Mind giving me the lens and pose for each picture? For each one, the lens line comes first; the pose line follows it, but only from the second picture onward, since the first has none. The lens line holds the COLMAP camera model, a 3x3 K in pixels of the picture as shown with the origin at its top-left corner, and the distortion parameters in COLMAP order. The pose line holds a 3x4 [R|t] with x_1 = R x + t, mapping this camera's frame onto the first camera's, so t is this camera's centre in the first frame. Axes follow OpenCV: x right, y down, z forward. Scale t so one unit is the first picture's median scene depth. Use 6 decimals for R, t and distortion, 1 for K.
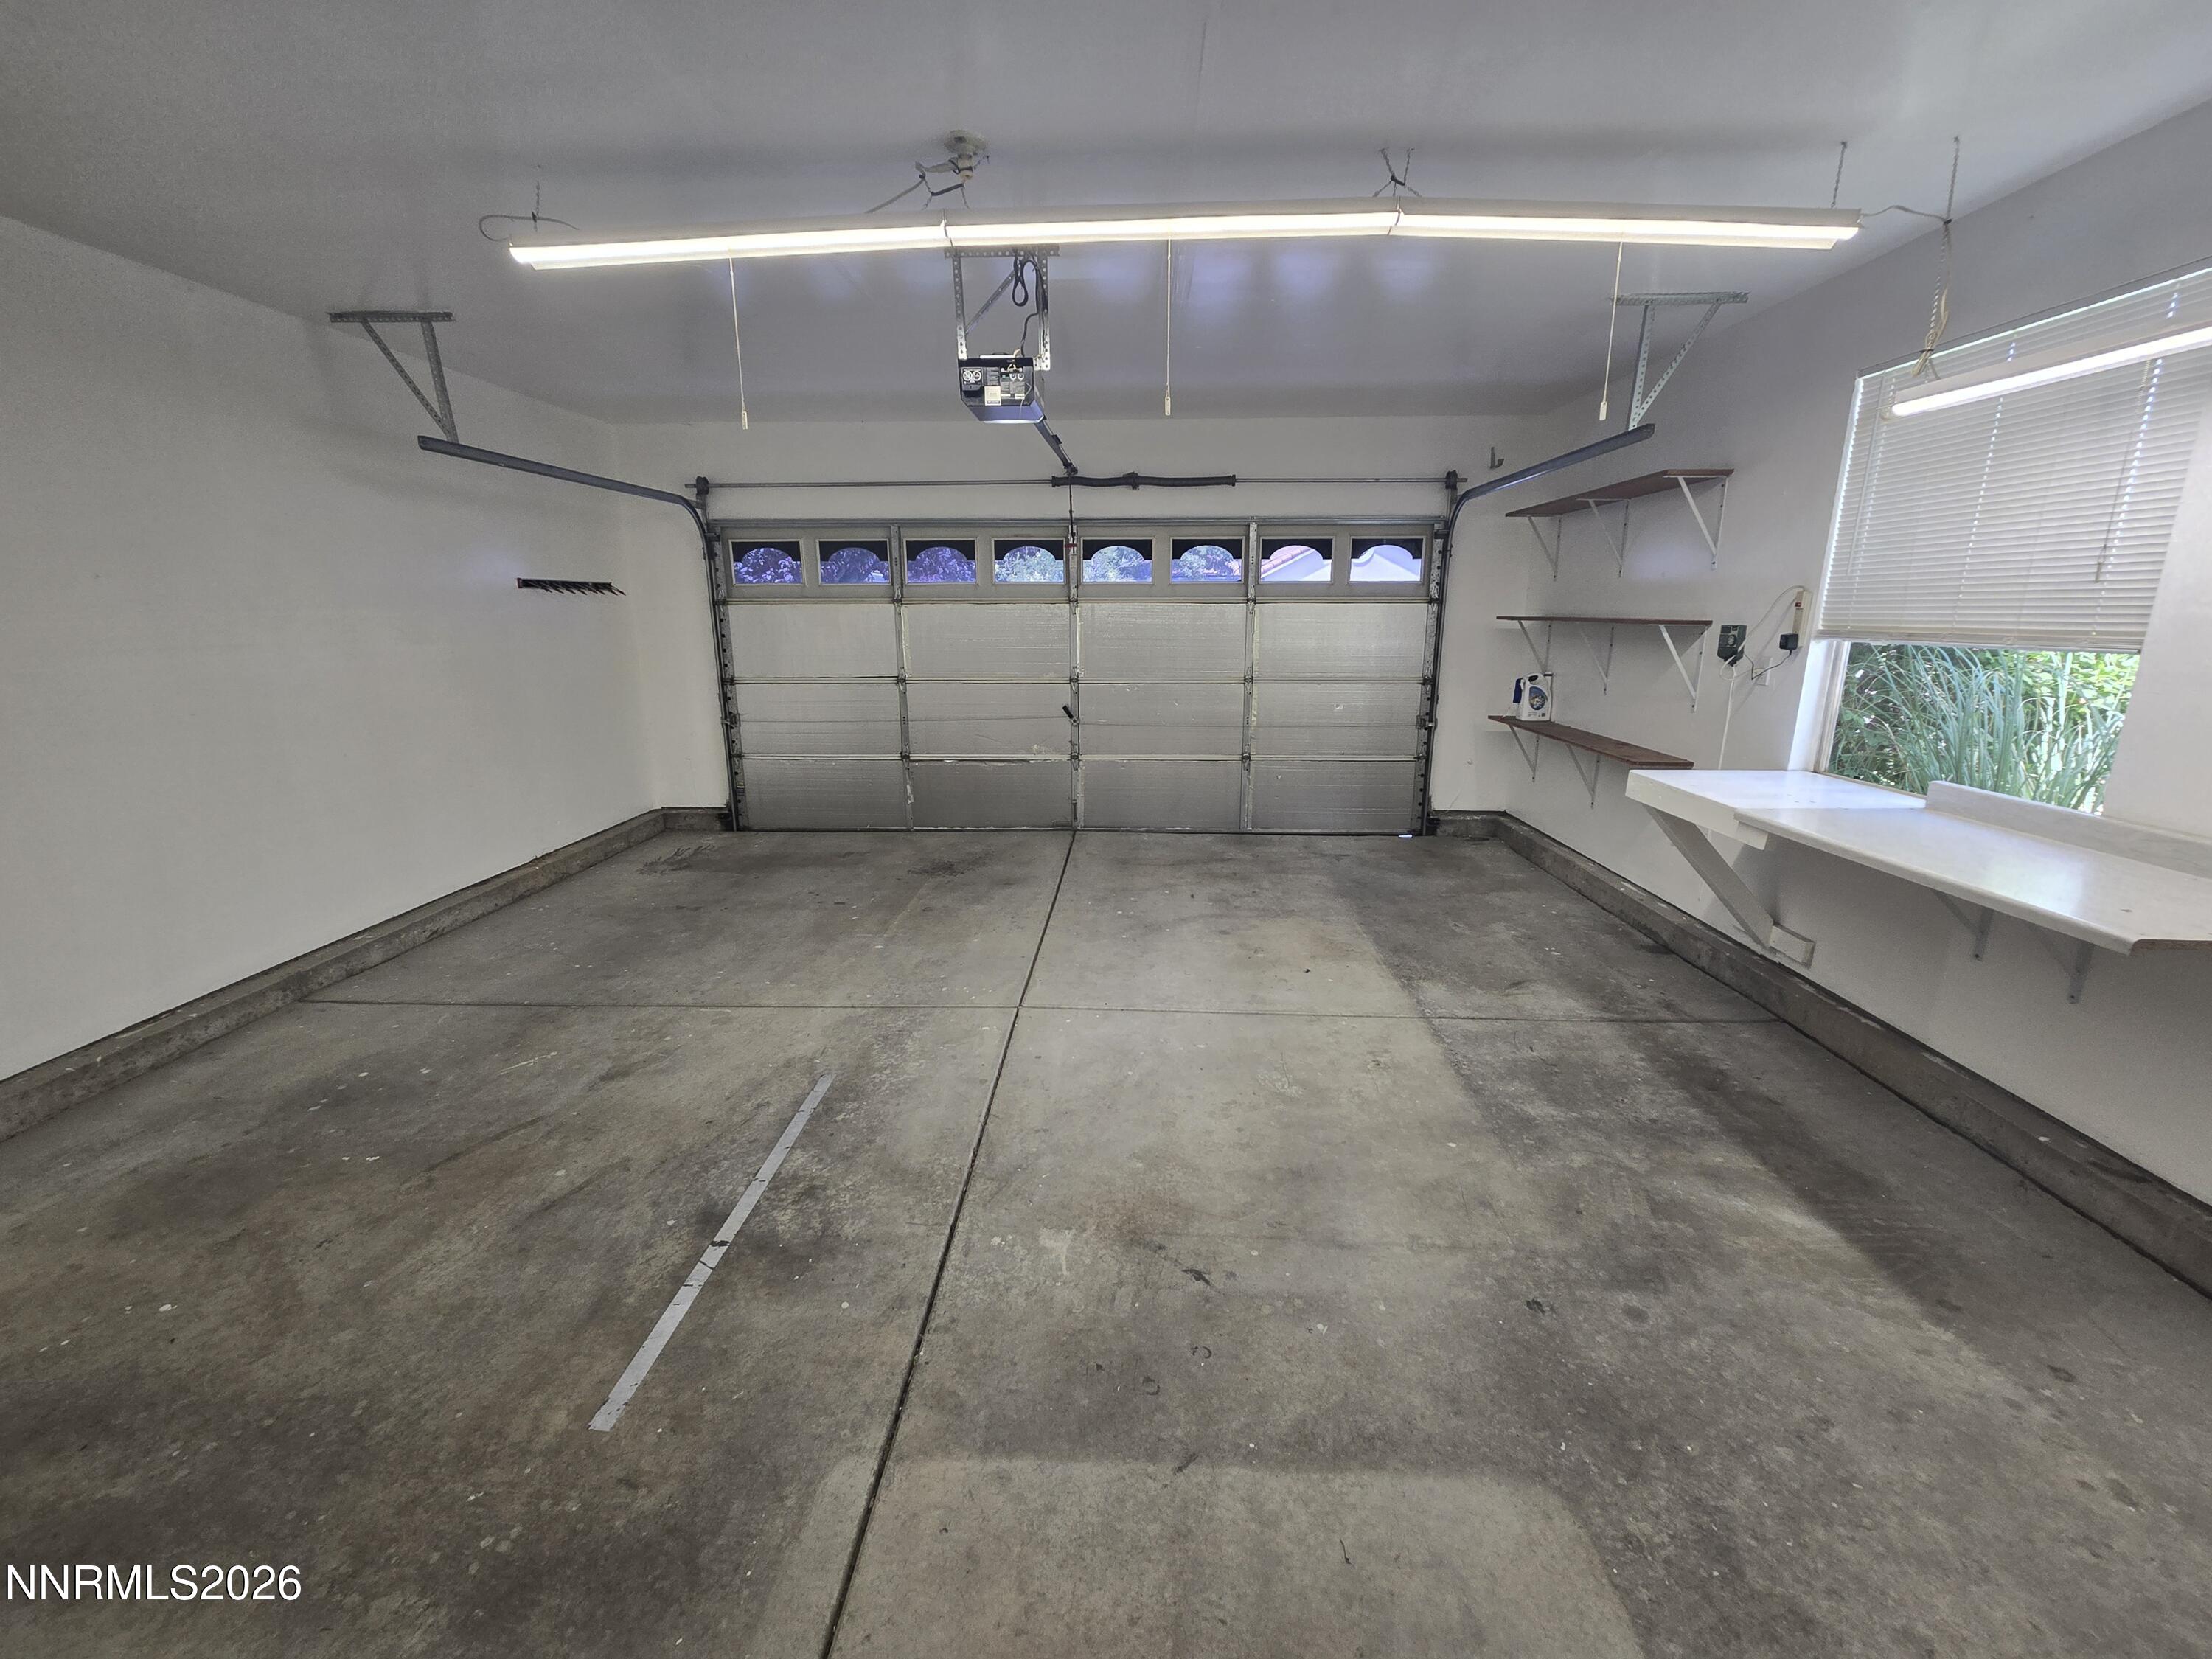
lens RADIAL K [[905.9, 0, 1116.1], [0, 905.9, 823.6], [0, 0, 1]] dist [-0.000544, 0.000946]
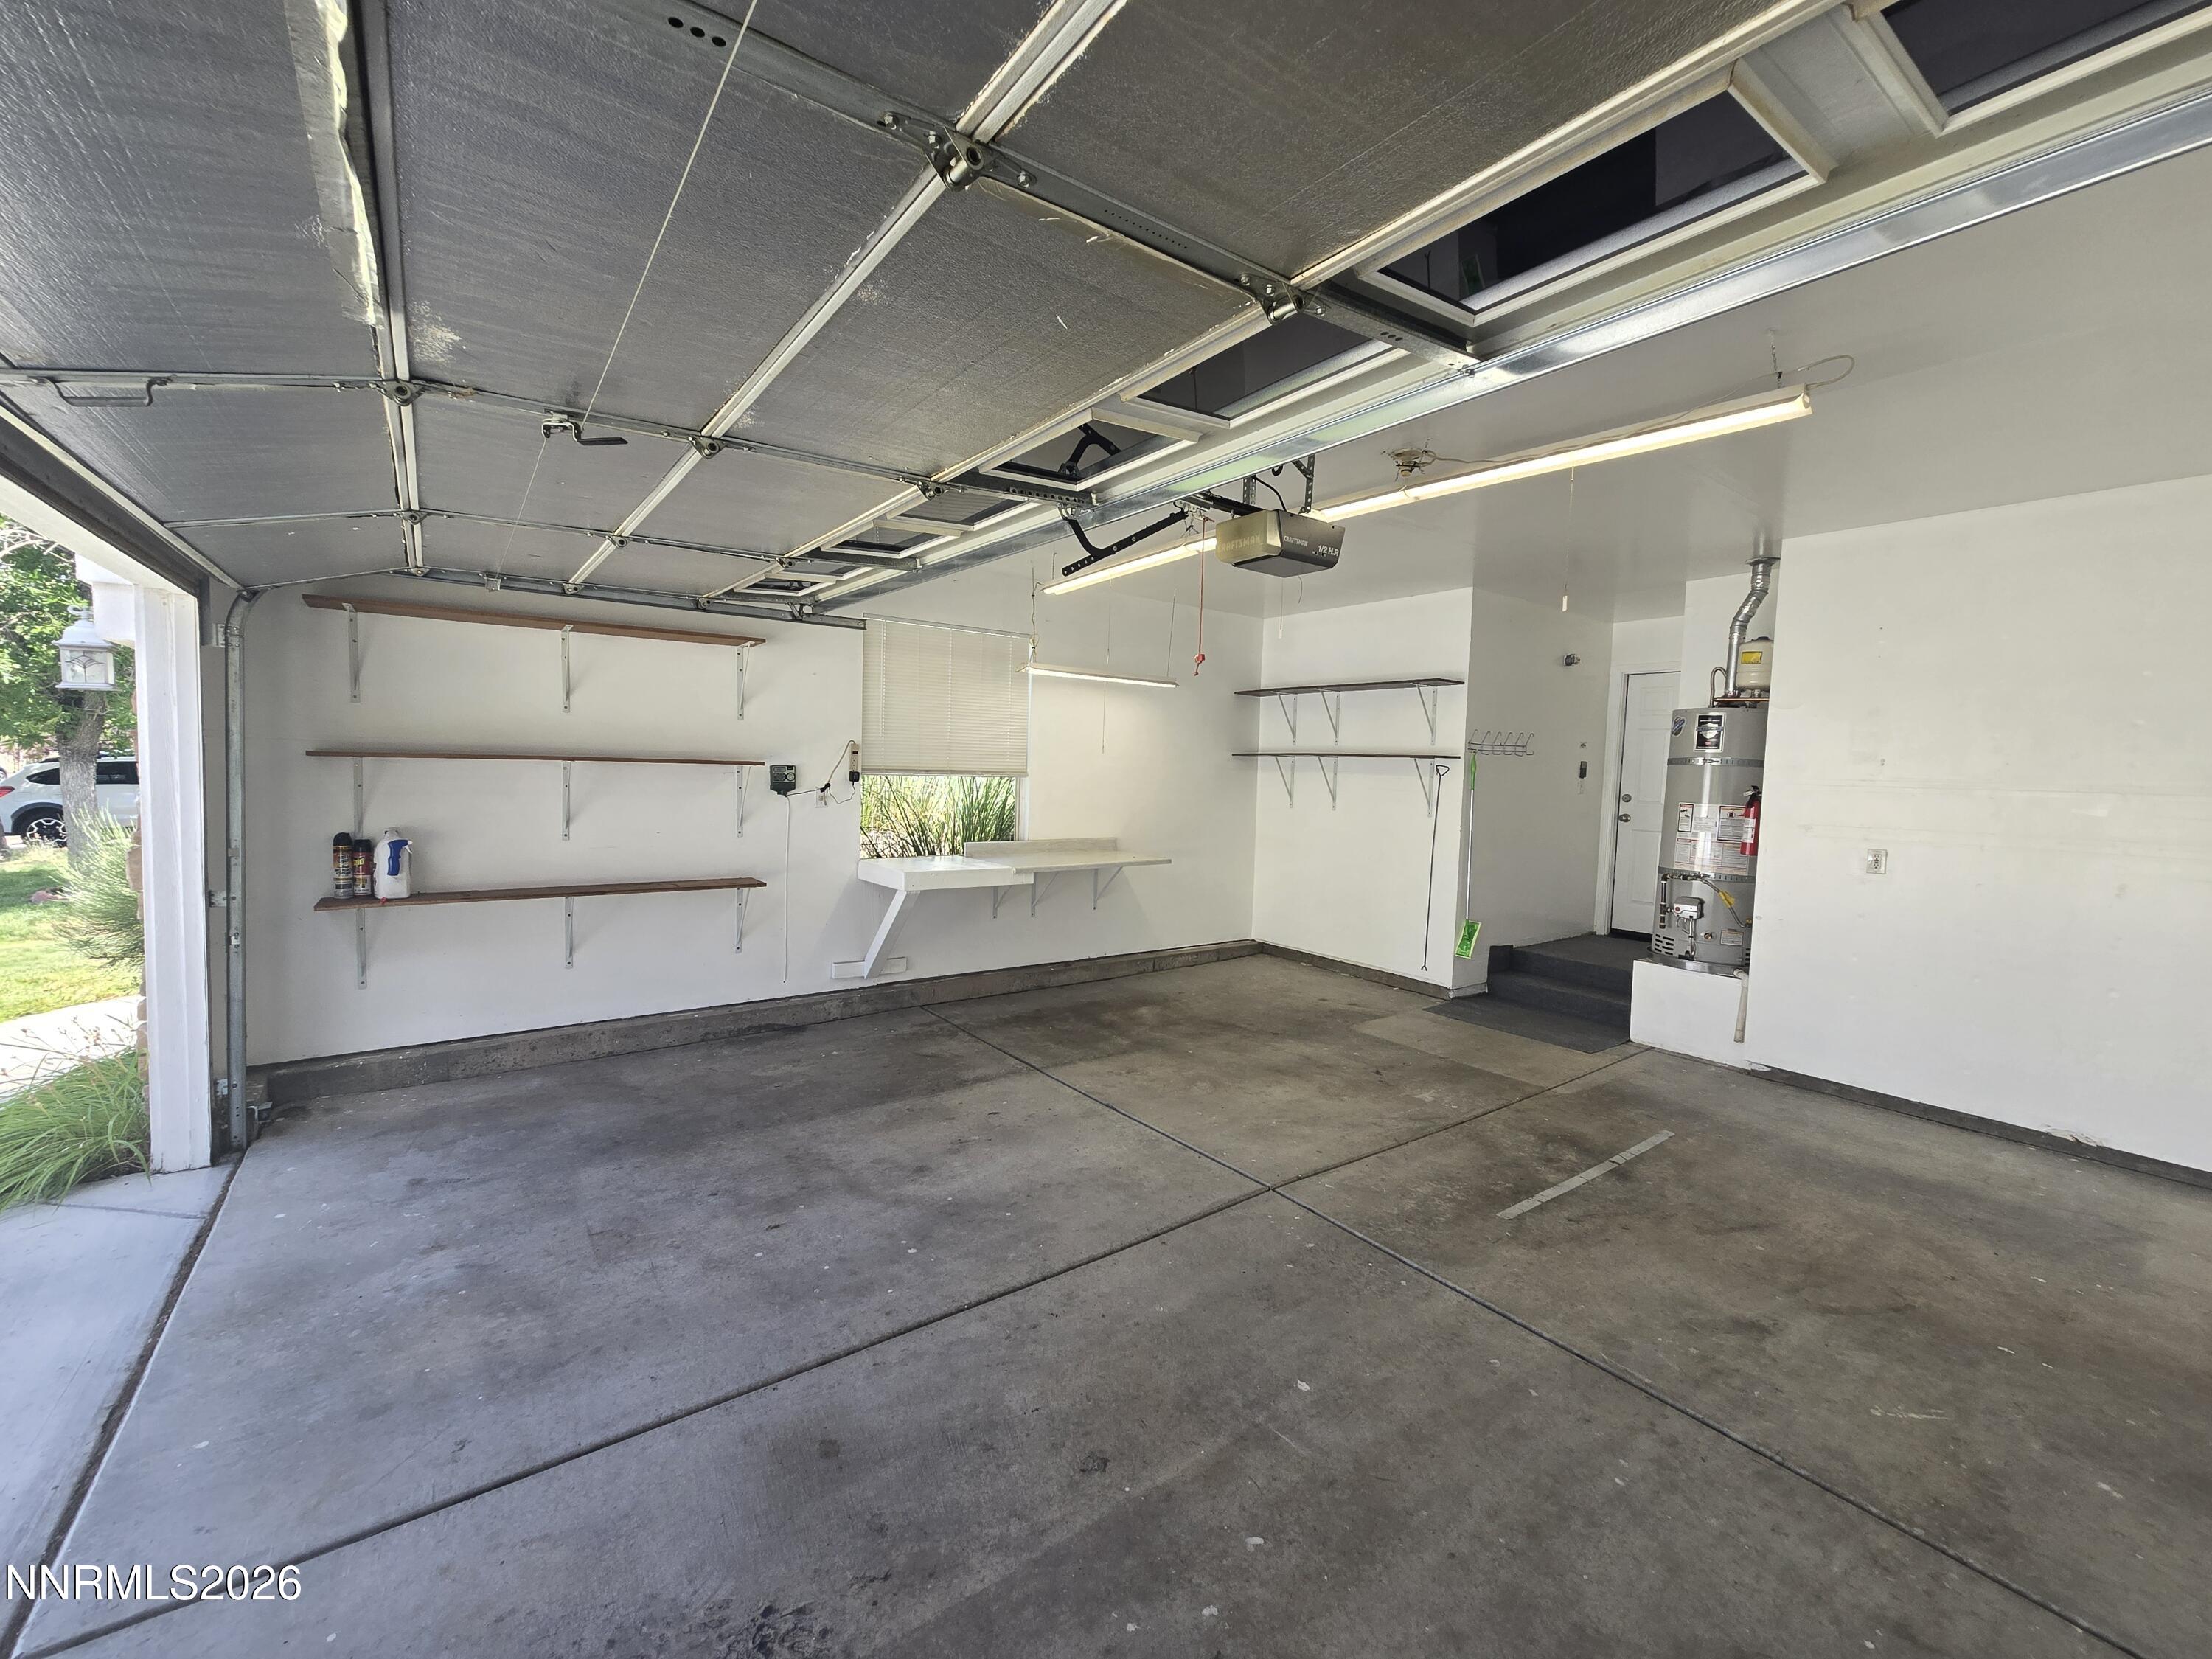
lens RADIAL K [[905.9, 0, 1111.2], [0, 905.9, 824.2], [0, 0, 1]] dist [-0.000544, 0.000946]
pose [[-0.619750, -0.065032, 0.782100, -0.841675], [0.155709, 0.966560, 0.203757, -0.438619], [-0.769197, 0.248058, -0.588900, 1.897215]]
